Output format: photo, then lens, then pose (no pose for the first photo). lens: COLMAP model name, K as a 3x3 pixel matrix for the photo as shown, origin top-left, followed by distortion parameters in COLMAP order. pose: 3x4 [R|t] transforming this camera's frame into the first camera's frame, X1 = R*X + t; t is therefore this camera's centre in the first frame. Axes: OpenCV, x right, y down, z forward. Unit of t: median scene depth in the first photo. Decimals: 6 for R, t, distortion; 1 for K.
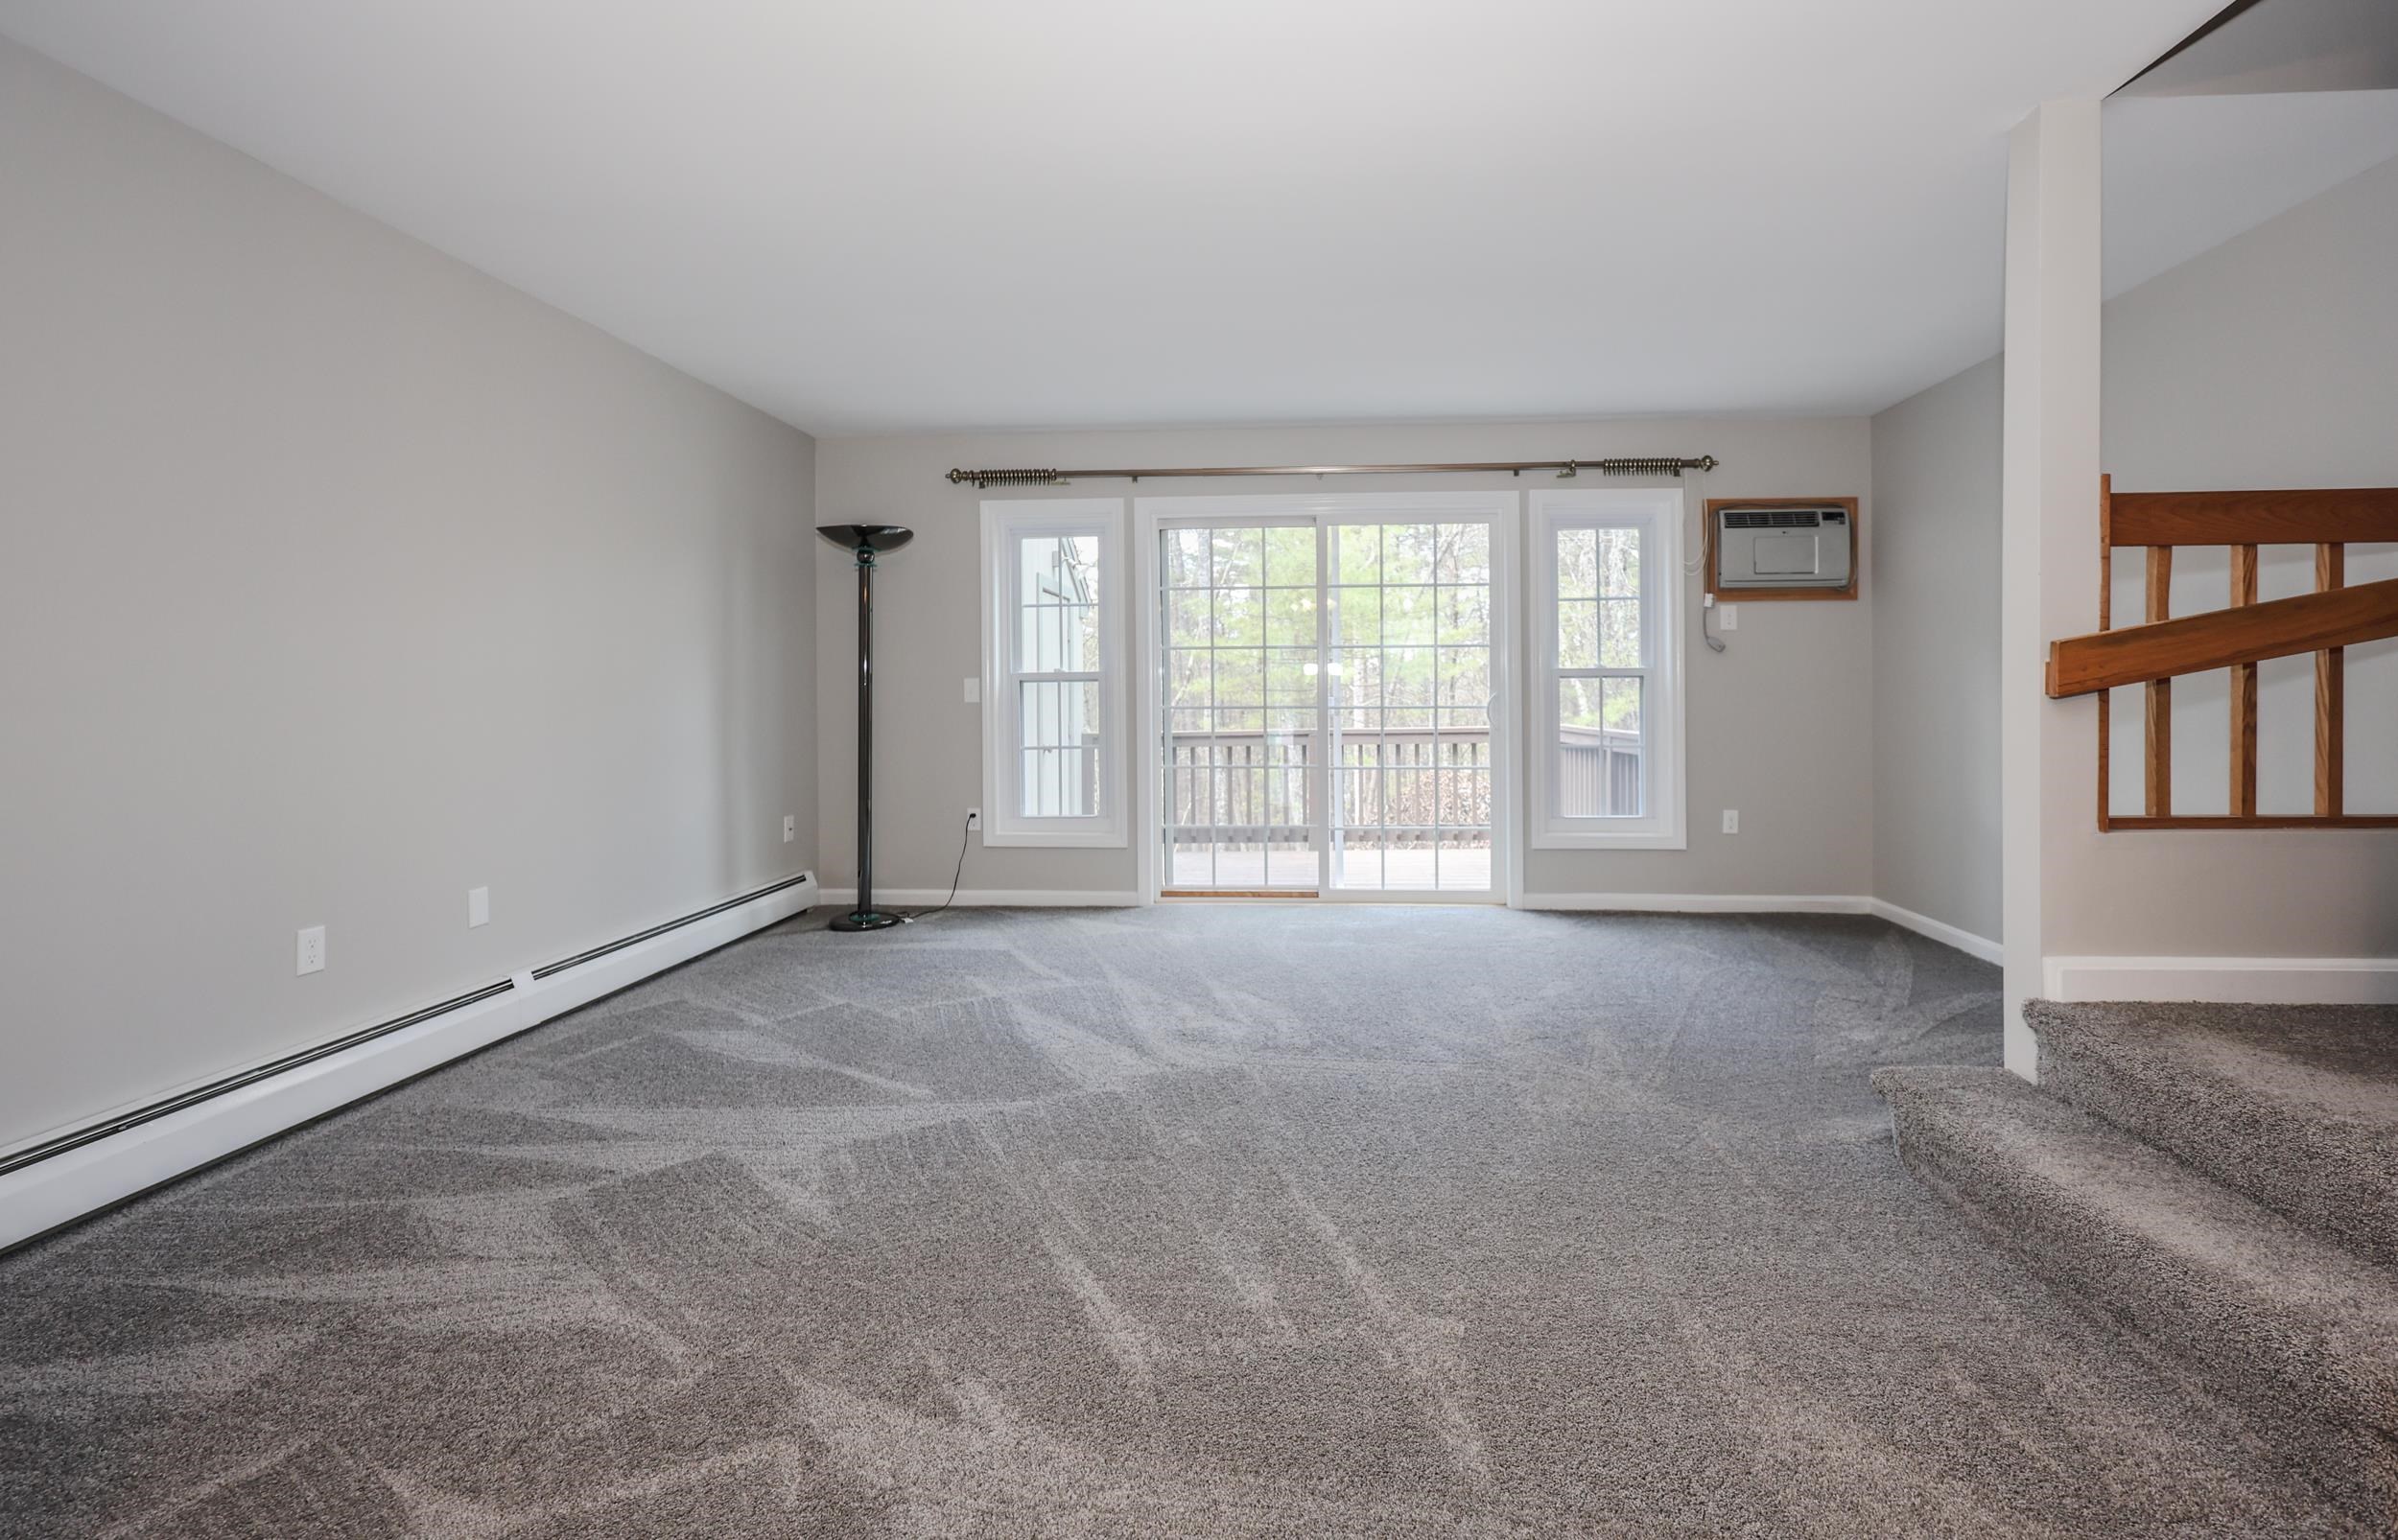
lens RADIAL K [[1010.9, 0, 1258.1], [0, 1010.9, 694.0], [0, 0, 1]] dist [0.001913, 0.000428]
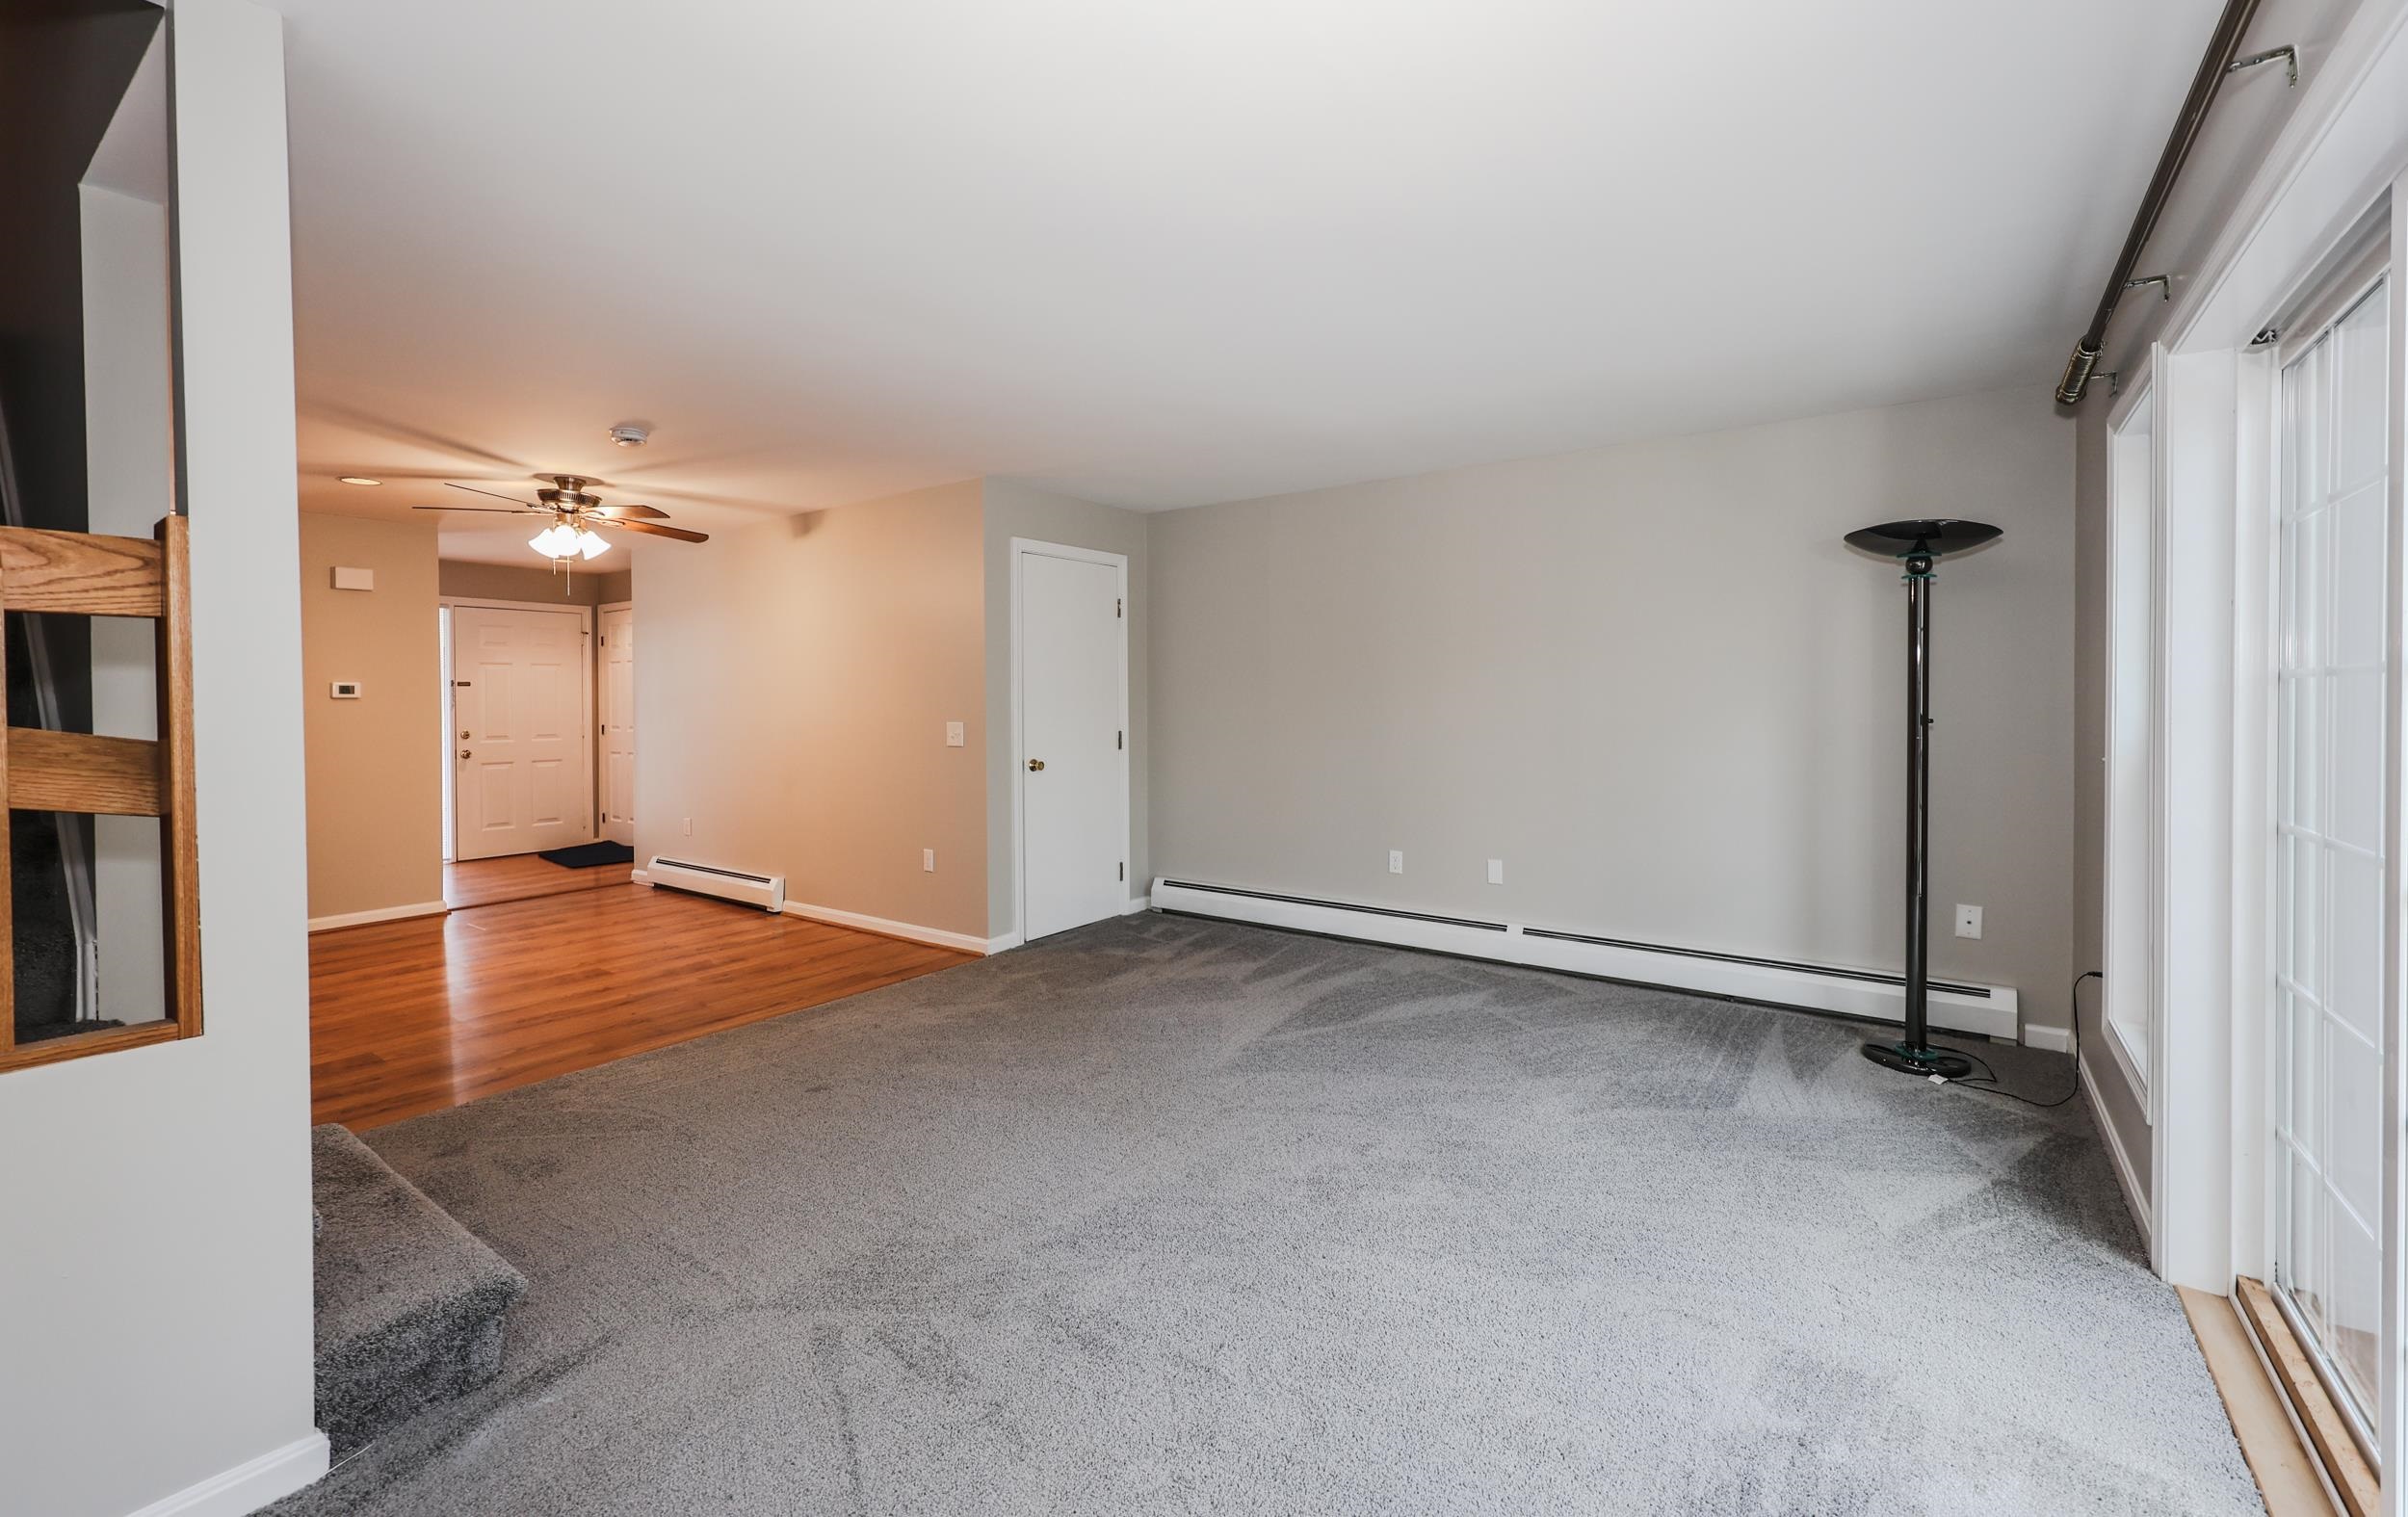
lens RADIAL K [[984.2, 0, 1225.4], [0, 984.2, 714.7], [0, 0, 1]] dist [-0.000609, -0.000071]
pose [[-0.520633, 0.017559, -0.853600, 0.460362], [0.001949, 0.999810, 0.019378, -0.039042], [0.853779, 0.008425, -0.520568, 0.889708]]
